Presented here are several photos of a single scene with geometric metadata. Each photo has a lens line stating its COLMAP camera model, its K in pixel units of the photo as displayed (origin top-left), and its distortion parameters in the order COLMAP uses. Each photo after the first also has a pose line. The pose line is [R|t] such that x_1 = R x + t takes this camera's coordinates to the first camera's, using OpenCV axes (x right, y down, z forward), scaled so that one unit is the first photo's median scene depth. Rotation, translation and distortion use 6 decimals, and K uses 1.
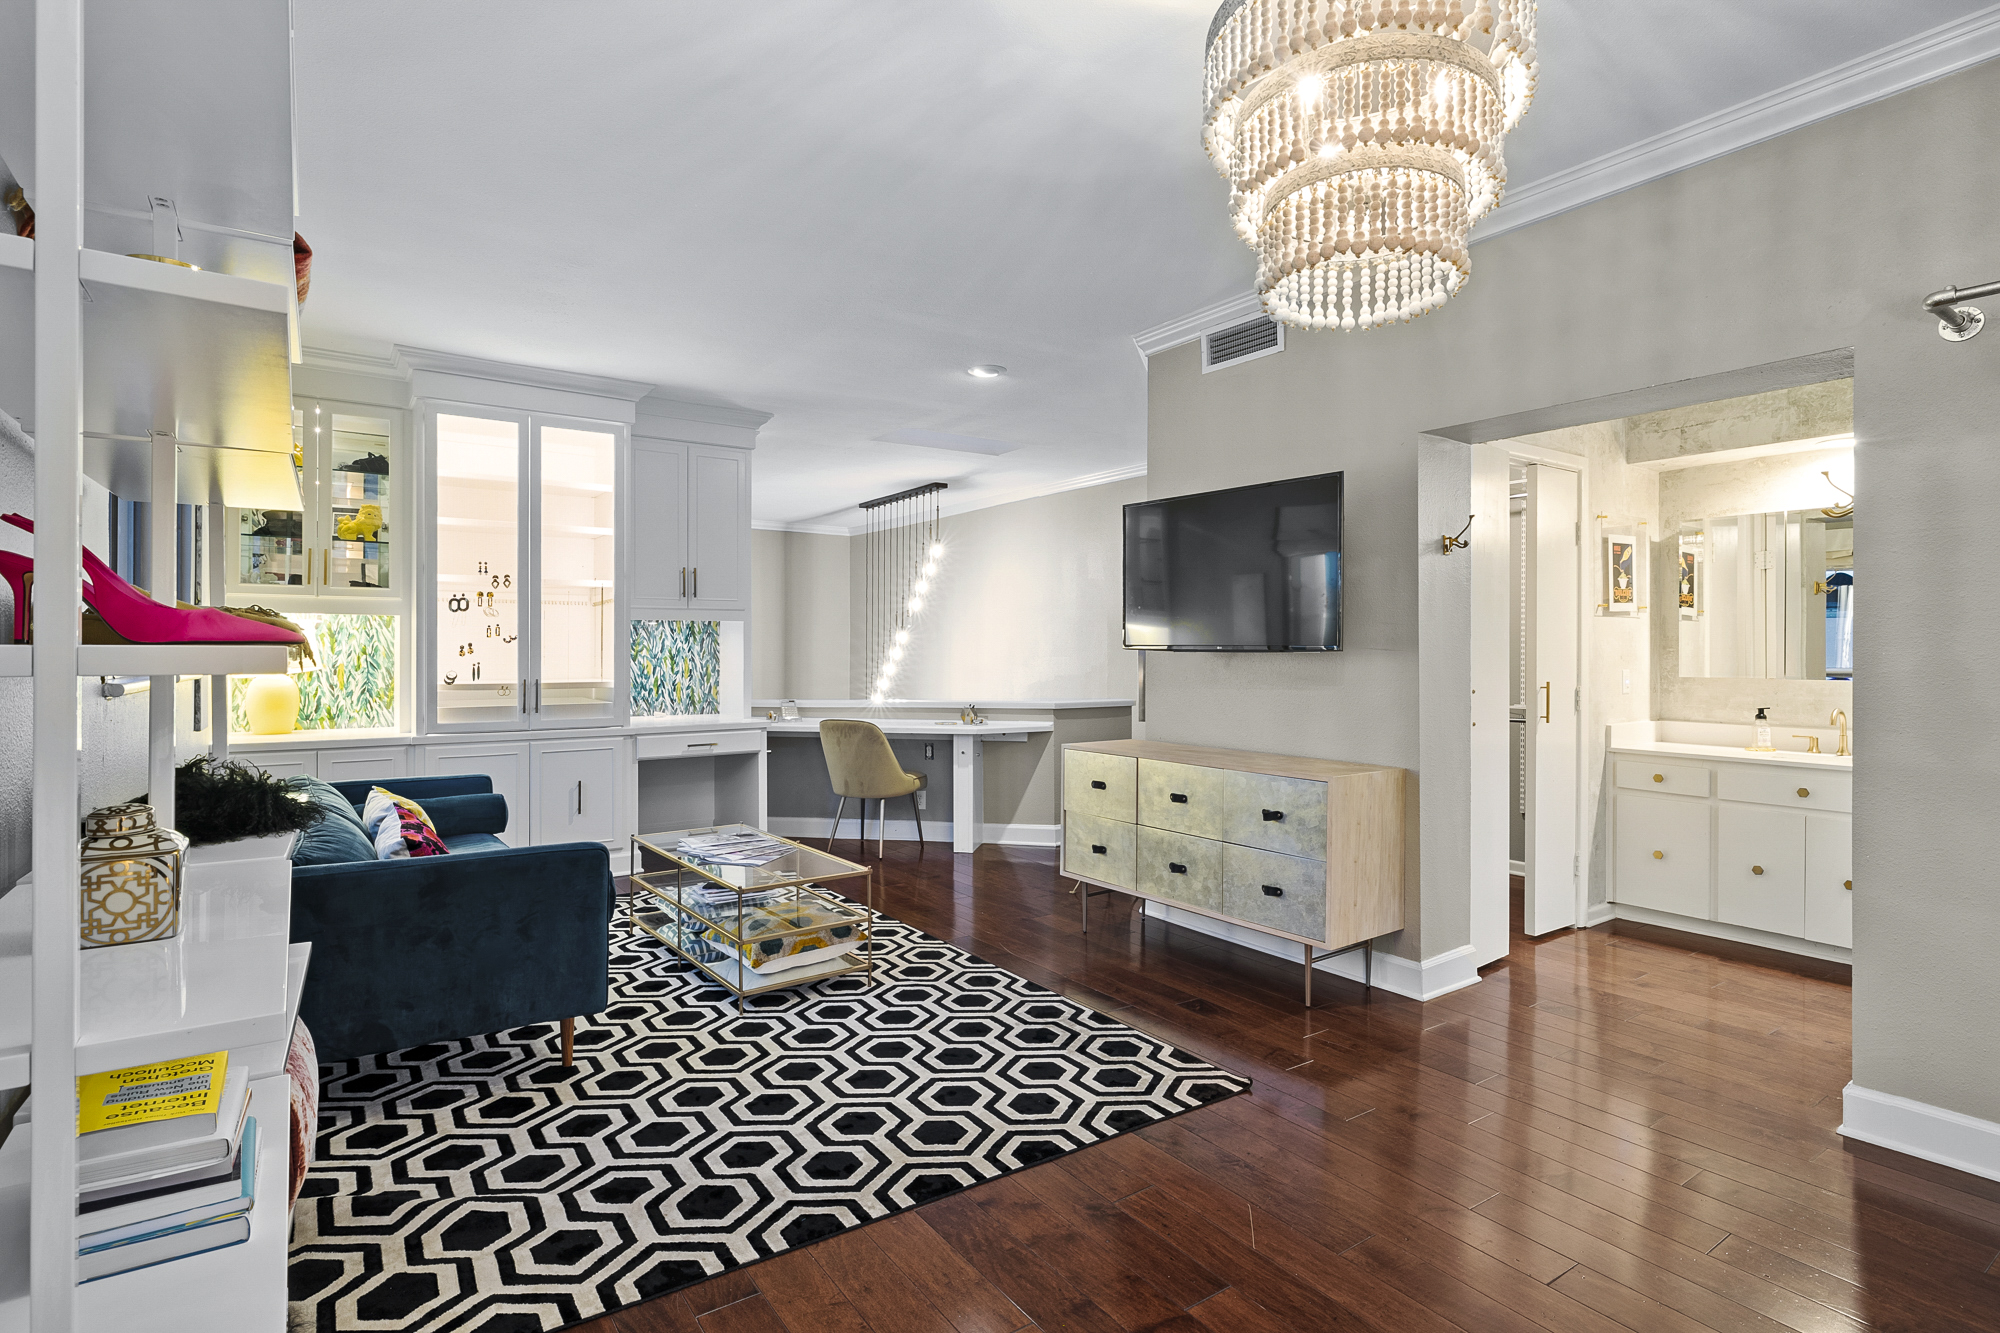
lens RADIAL K [[991.4, 0, 995.1], [0, 991.4, 651.9], [0, 0, 1]] dist [0.002635, 0.000670]
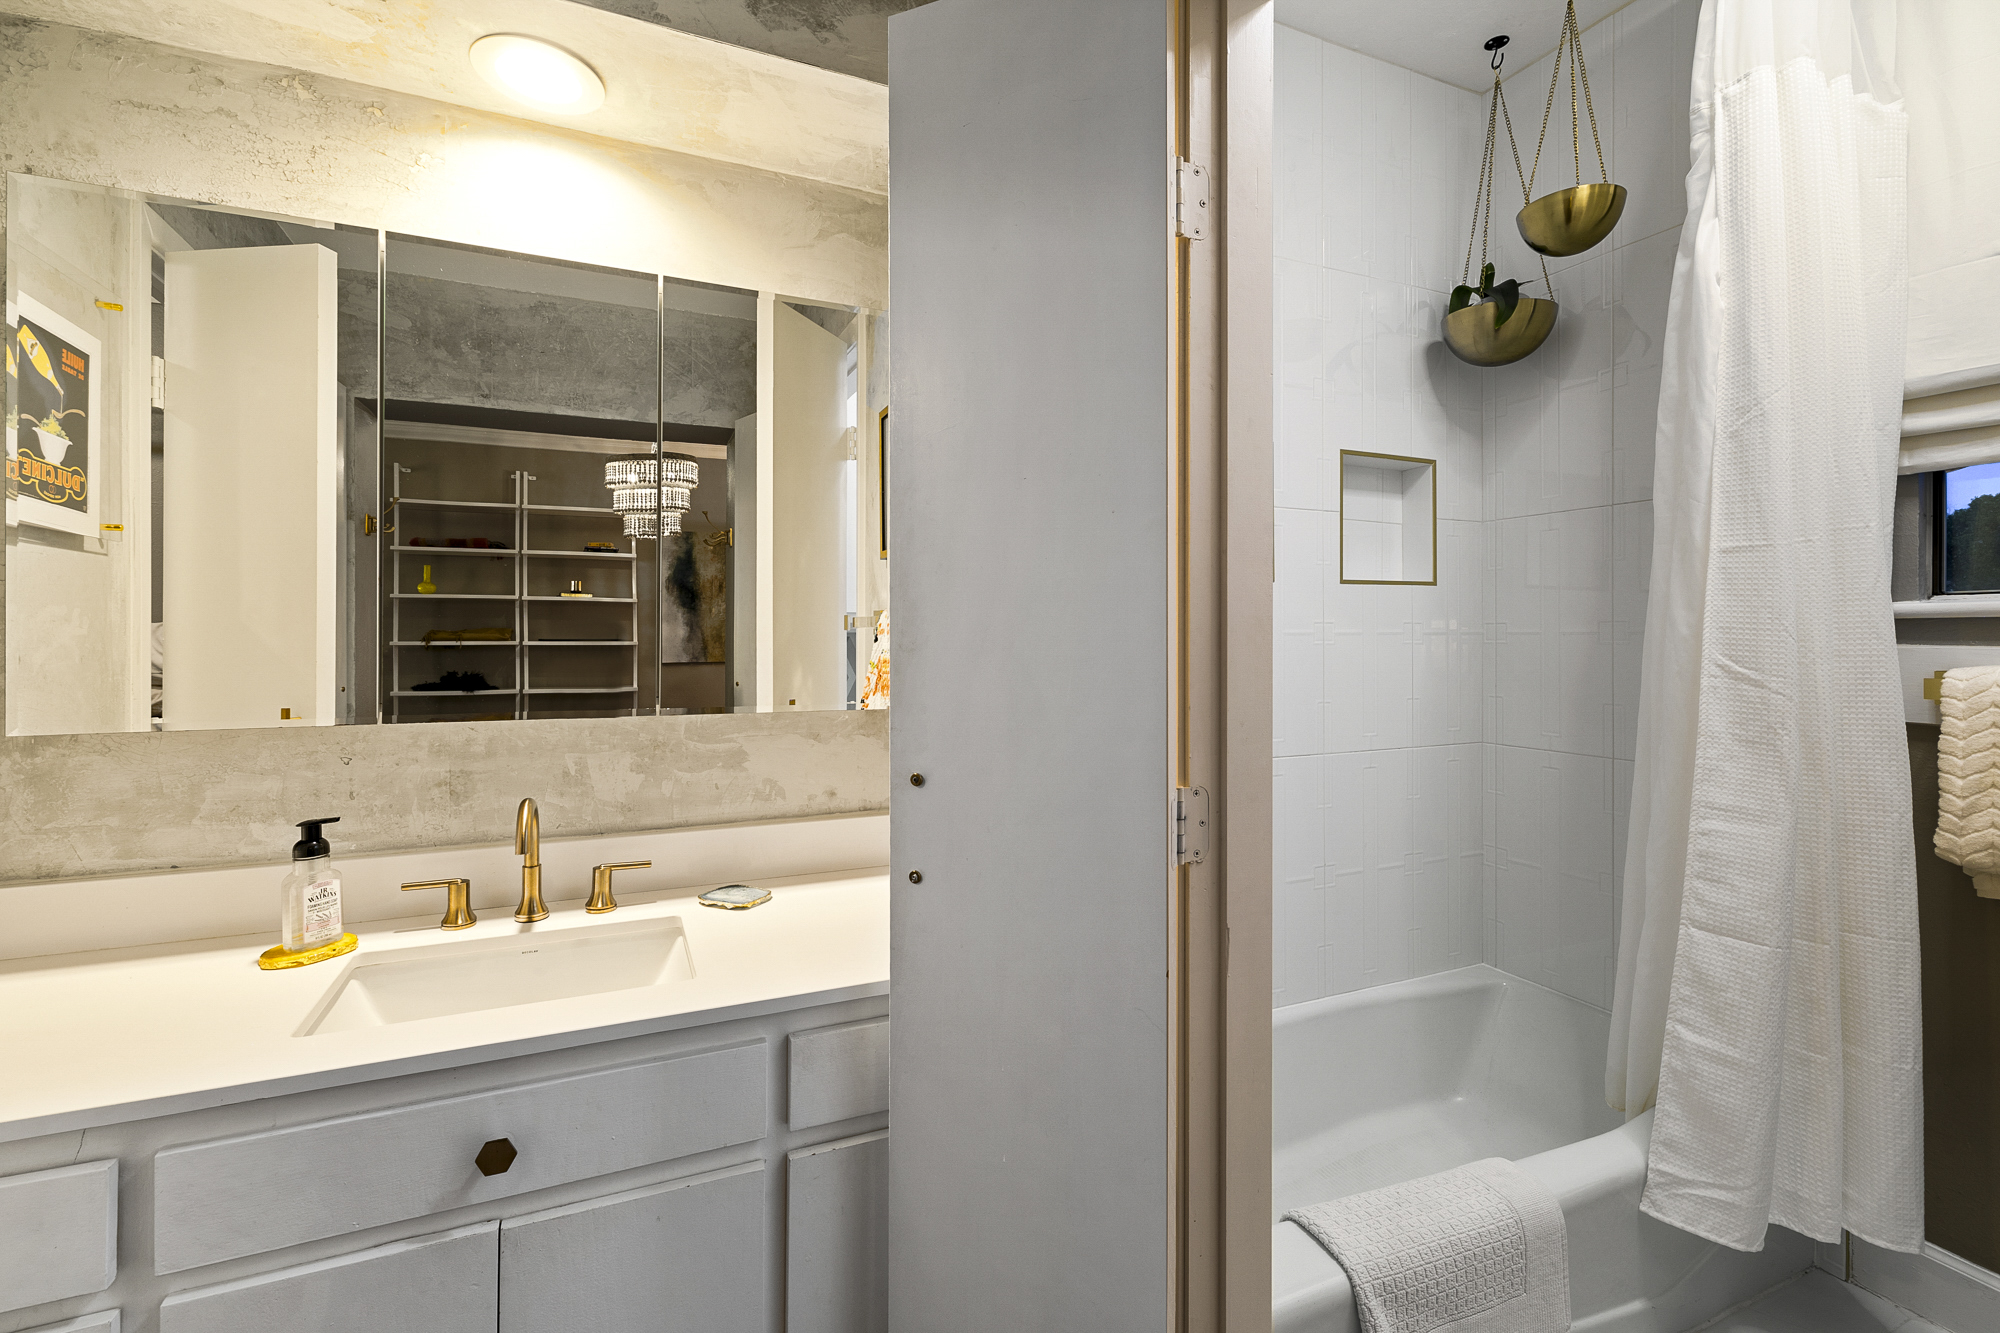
lens RADIAL K [[865.1, 0, 989.2], [0, 865.1, 632.8], [0, 0, 1]] dist [0.003110, -0.000951]
pose [[0.189183, -0.000454, 0.981942, 0.531674], [-0.000361, 1.000000, 0.000532, -0.004200], [-0.981942, -0.000455, 0.189183, 0.723786]]
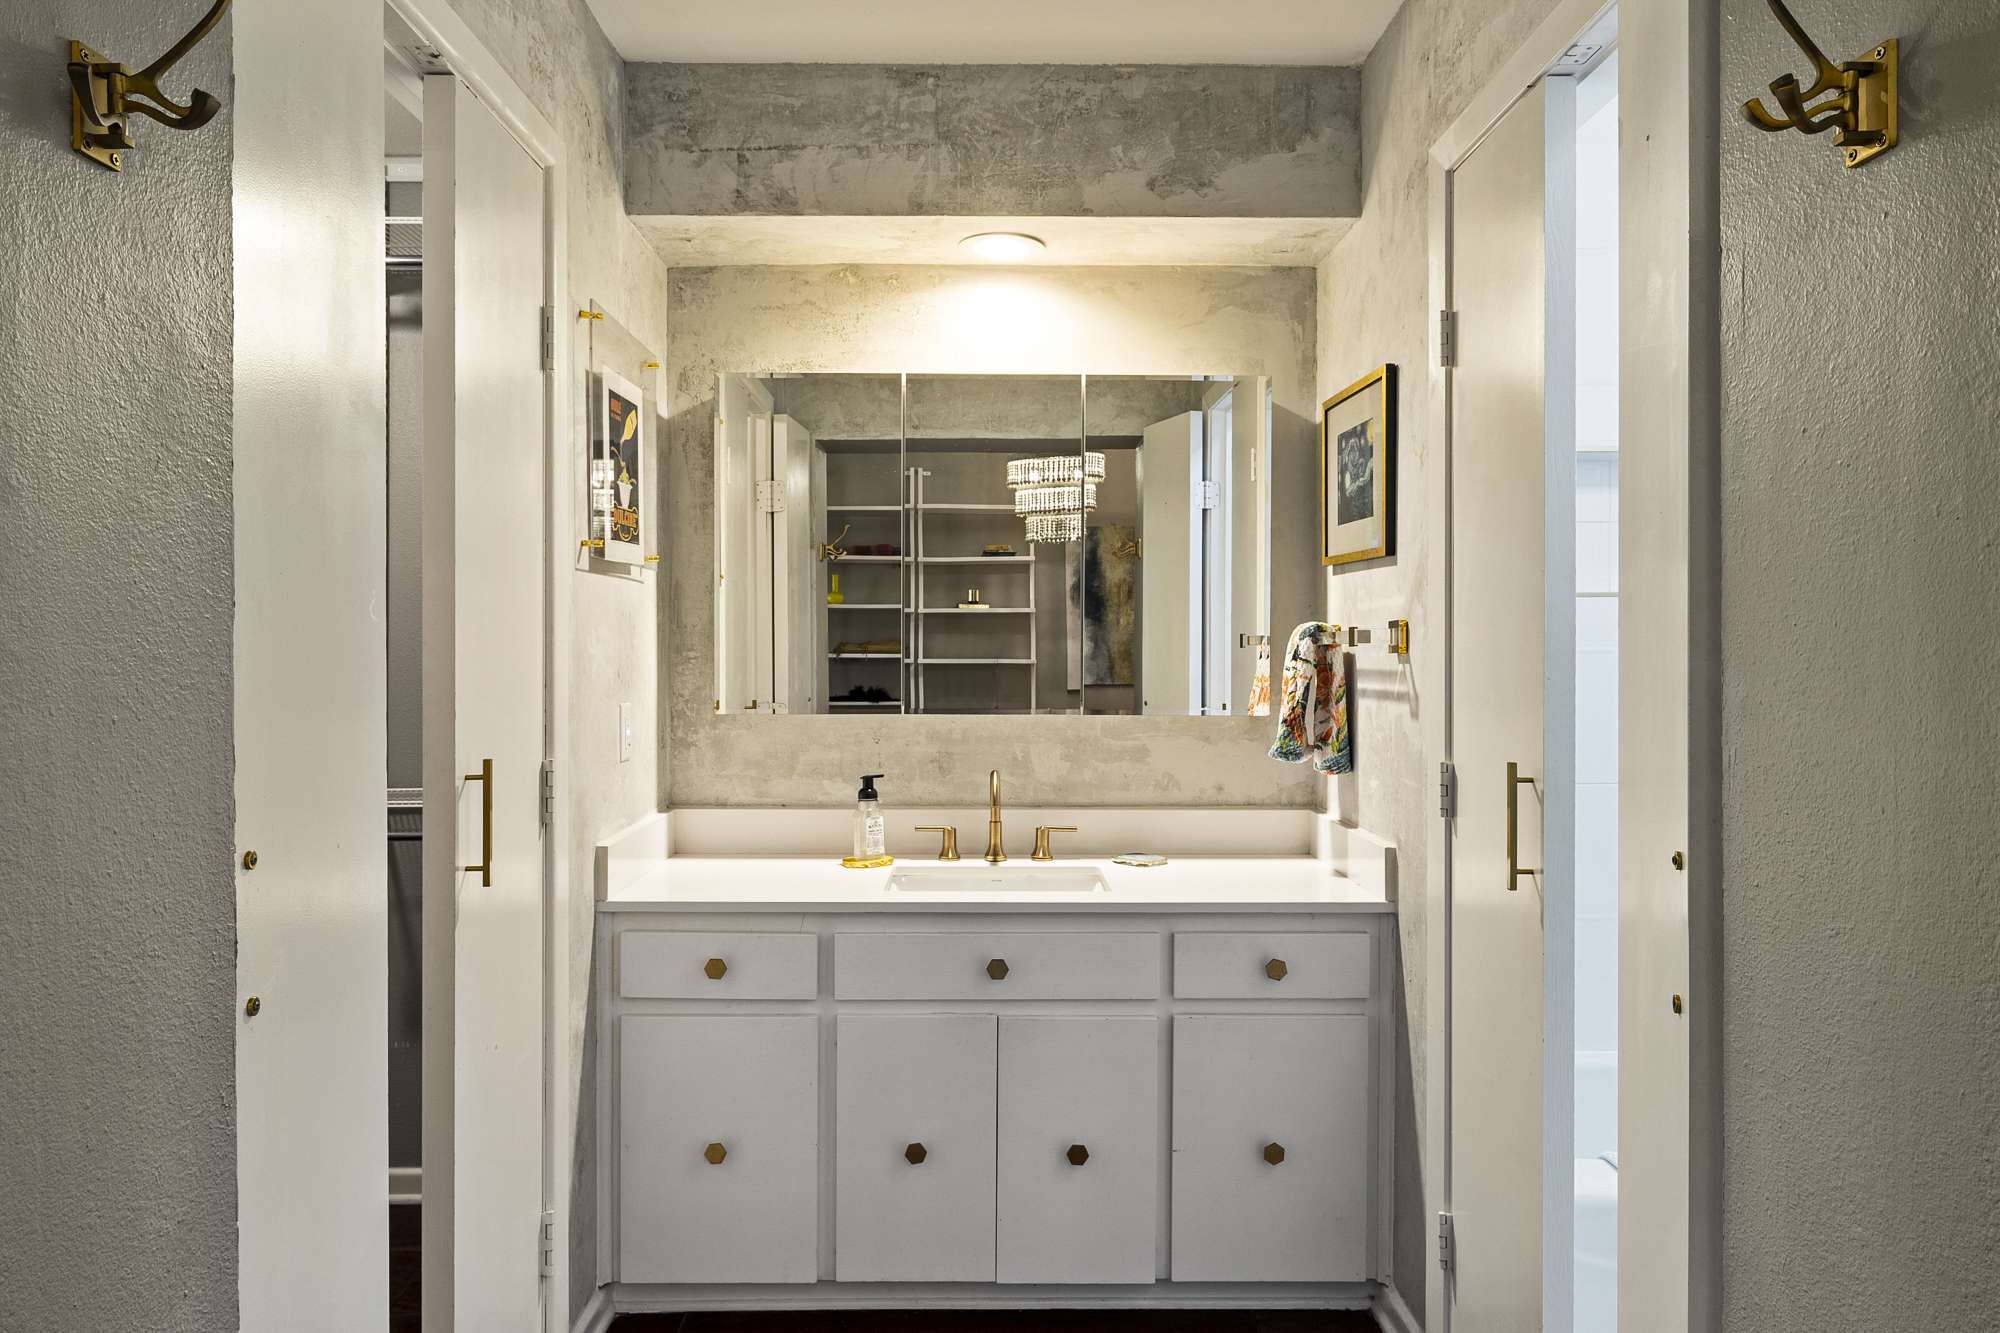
lens RADIAL K [[1288.2, 0, 995.9], [0, 1288.2, 655.9], [0, 0, 1]] dist [0.007342, 0.000970]
pose [[0.560831, -0.007385, 0.827897, 0.283964], [0.001588, 0.999968, 0.007845, -0.006545], [-0.827929, -0.003085, 0.560825, 0.589992]]
